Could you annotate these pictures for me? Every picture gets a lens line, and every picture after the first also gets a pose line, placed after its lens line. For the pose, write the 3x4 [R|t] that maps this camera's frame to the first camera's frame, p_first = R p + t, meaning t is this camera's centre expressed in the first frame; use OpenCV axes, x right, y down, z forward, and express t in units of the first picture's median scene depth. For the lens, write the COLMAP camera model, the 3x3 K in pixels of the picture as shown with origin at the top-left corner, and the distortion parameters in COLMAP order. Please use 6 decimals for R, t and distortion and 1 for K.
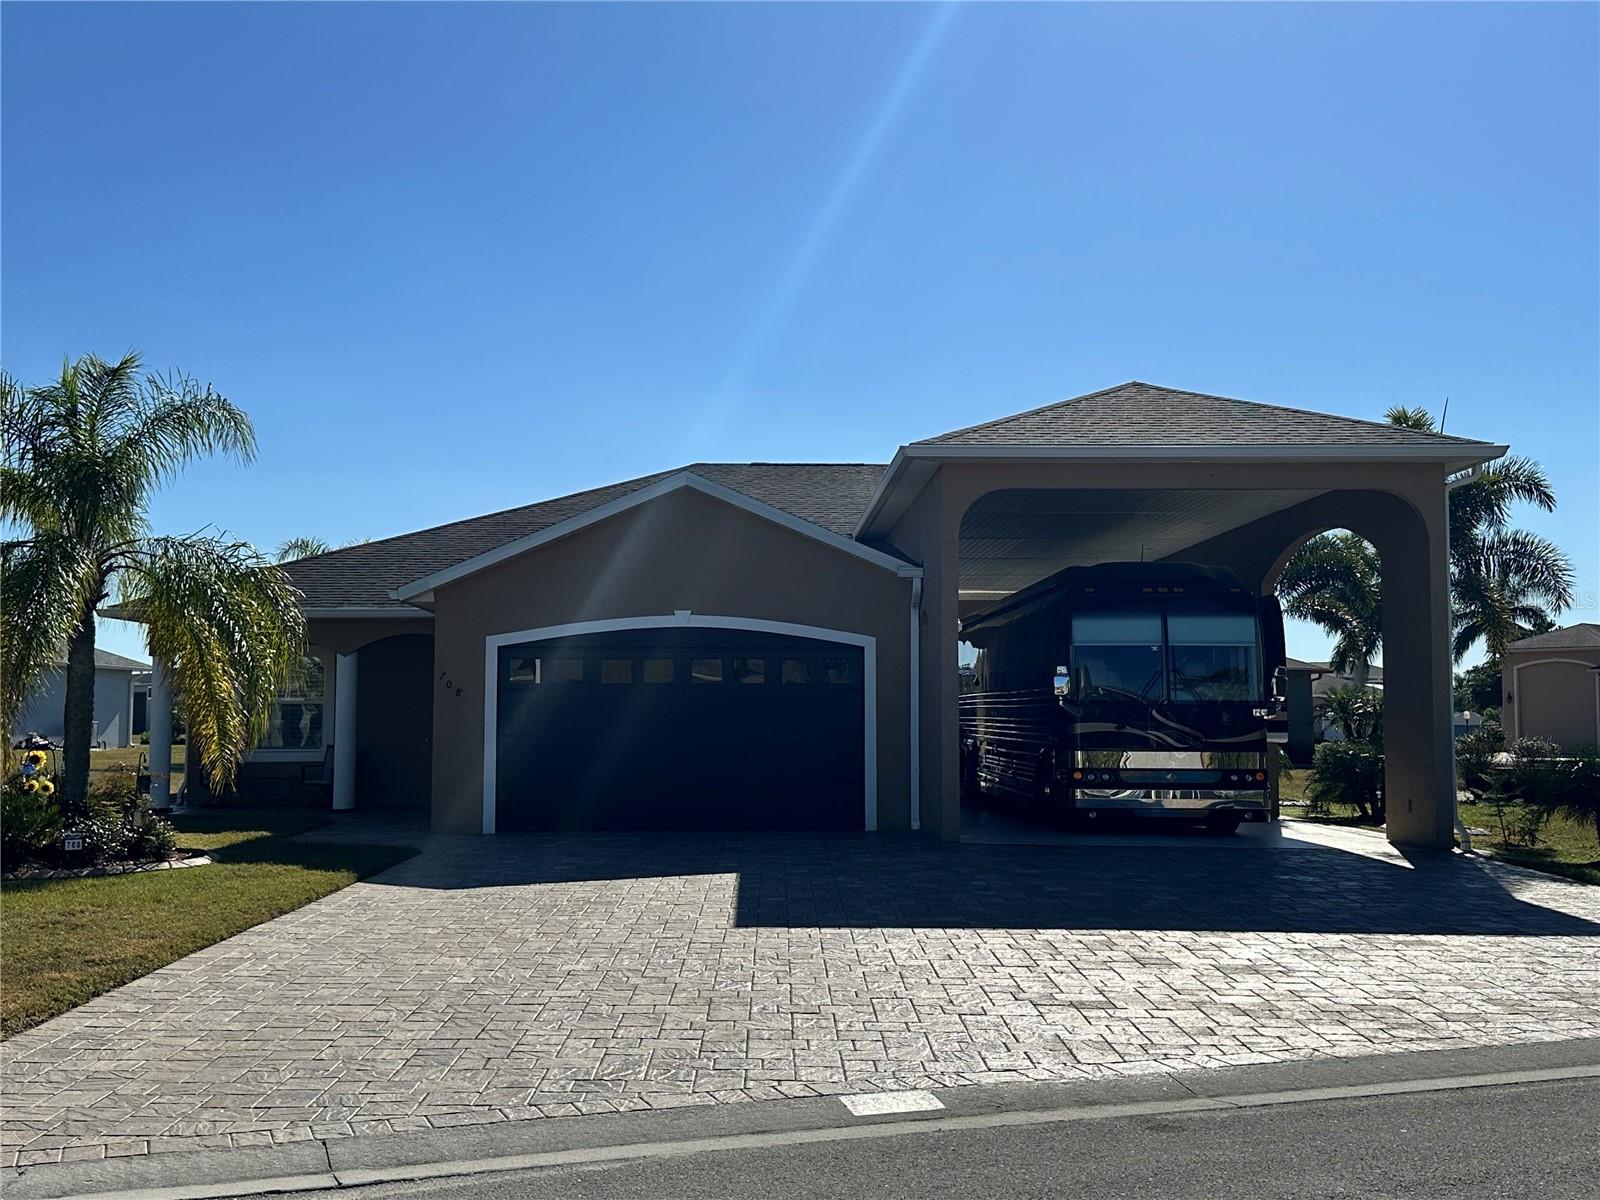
lens RADIAL K [[1755.4, 0, 800.0], [0, 1755.4, 602.5], [0, 0, 1]] dist [0.068646, 0.000000]
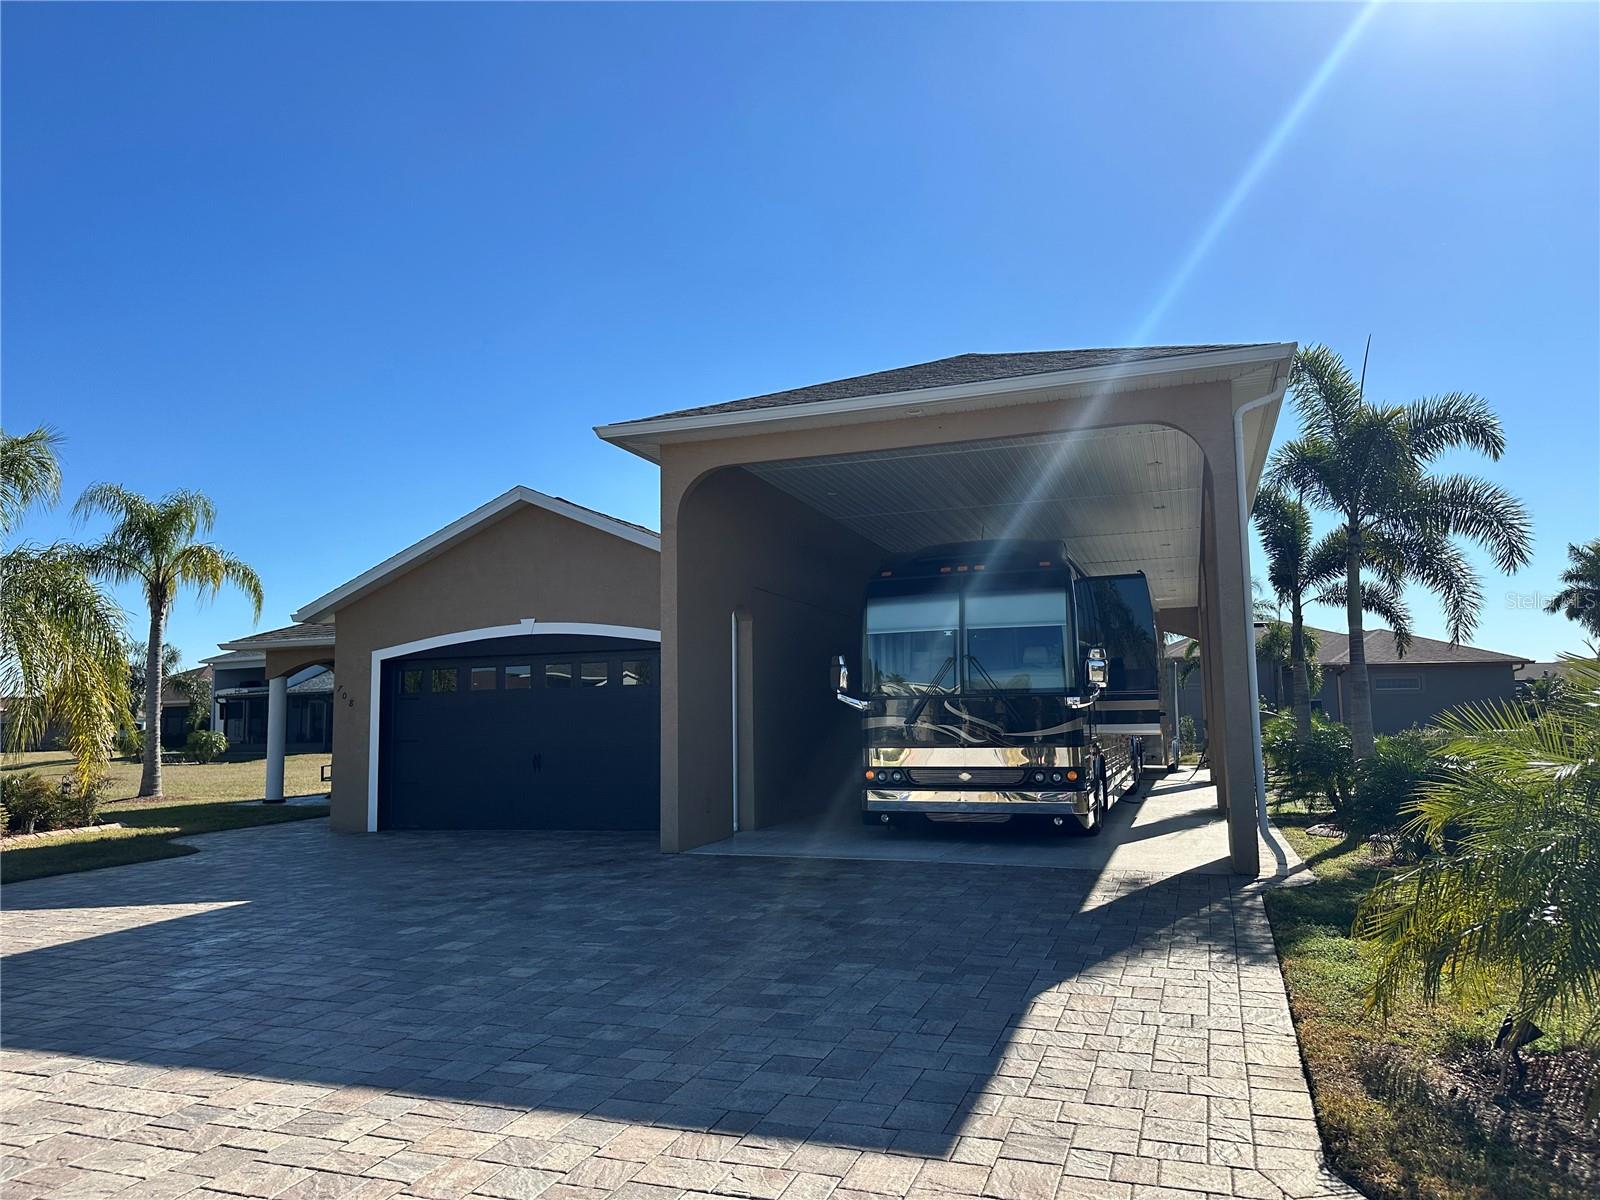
lens RADIAL K [[1115.8, 0, 800.8], [0, 1115.8, 596.6], [0, 0, 1]] dist [0.043957, -0.012036]
pose [[0.946280, -0.057523, -0.318191, 0.311680], [0.045089, 0.997909, -0.046309, 0.030509], [0.320190, 0.029475, 0.946895, 0.431781]]
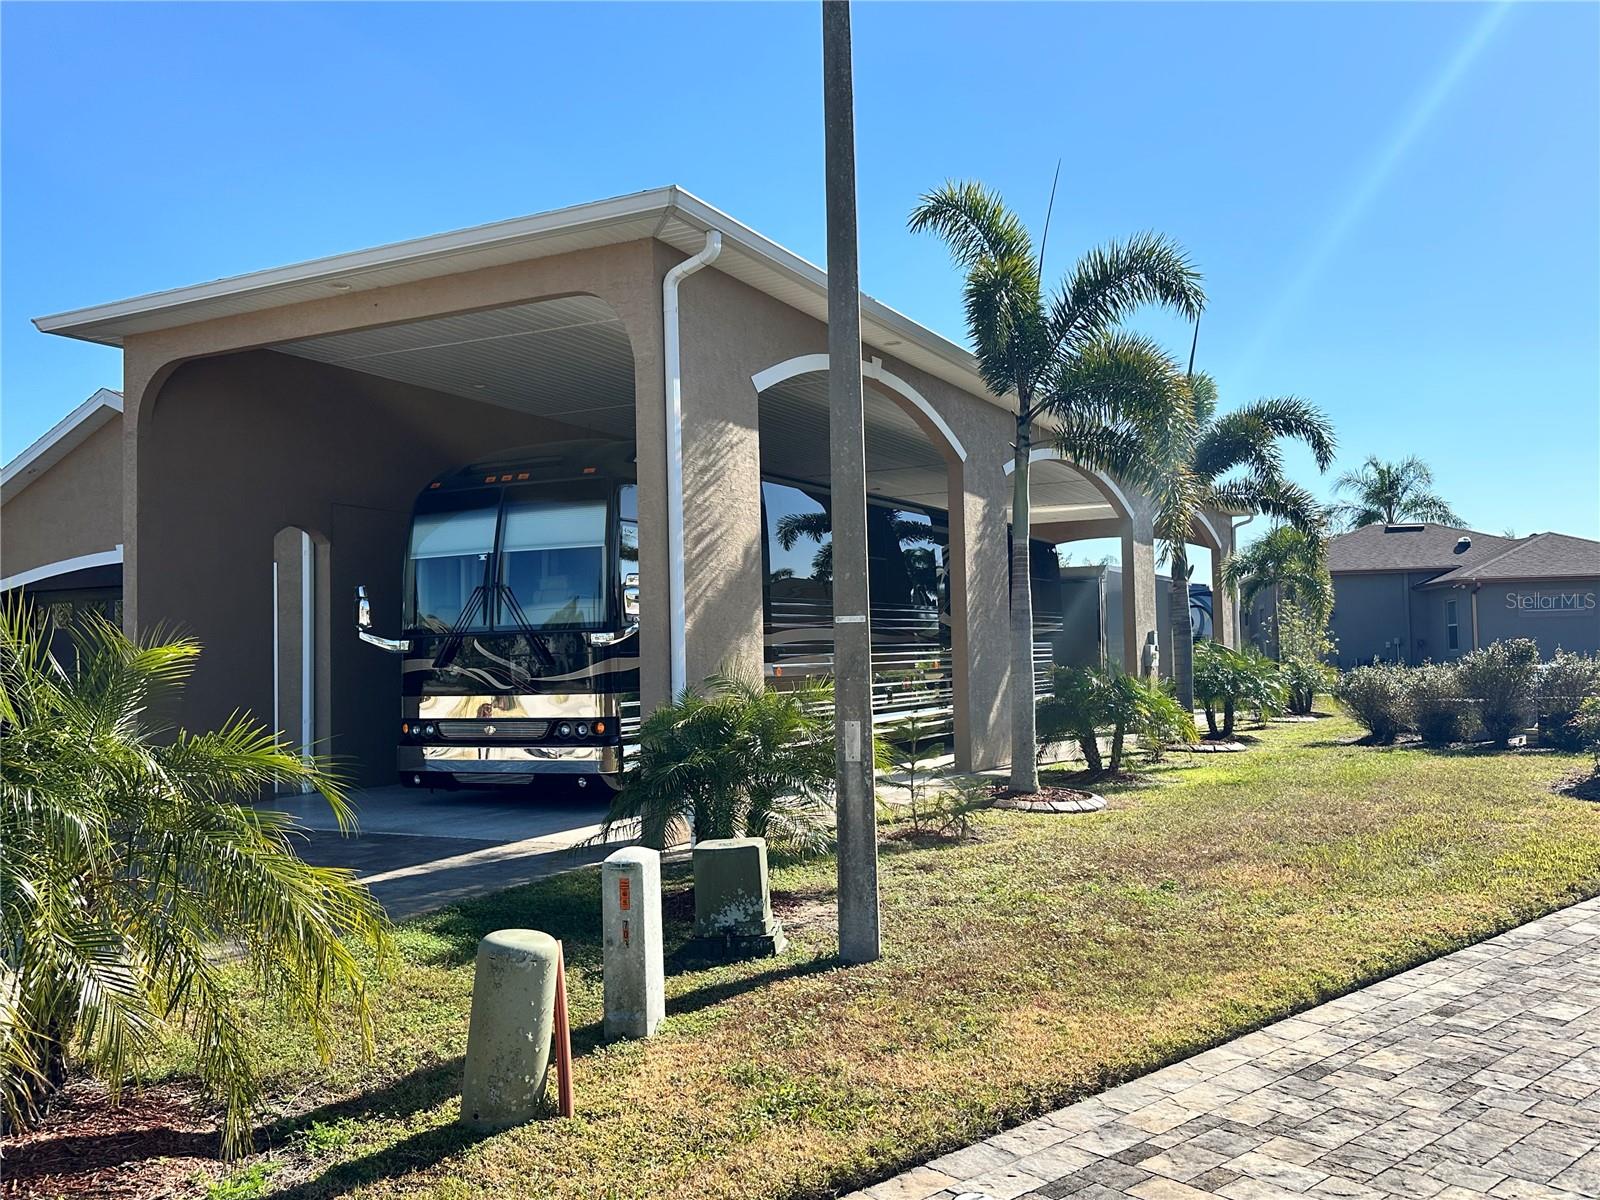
lens RADIAL K [[1358.8, 0, 802.2], [0, 1358.8, 602.3], [0, 0, 1]] dist [0.035552, -0.004661]
pose [[0.902476, -0.048179, -0.428038, 0.565562], [0.057875, 0.998277, 0.009658, 0.047095], [0.426835, -0.033489, 0.903709, 0.535028]]
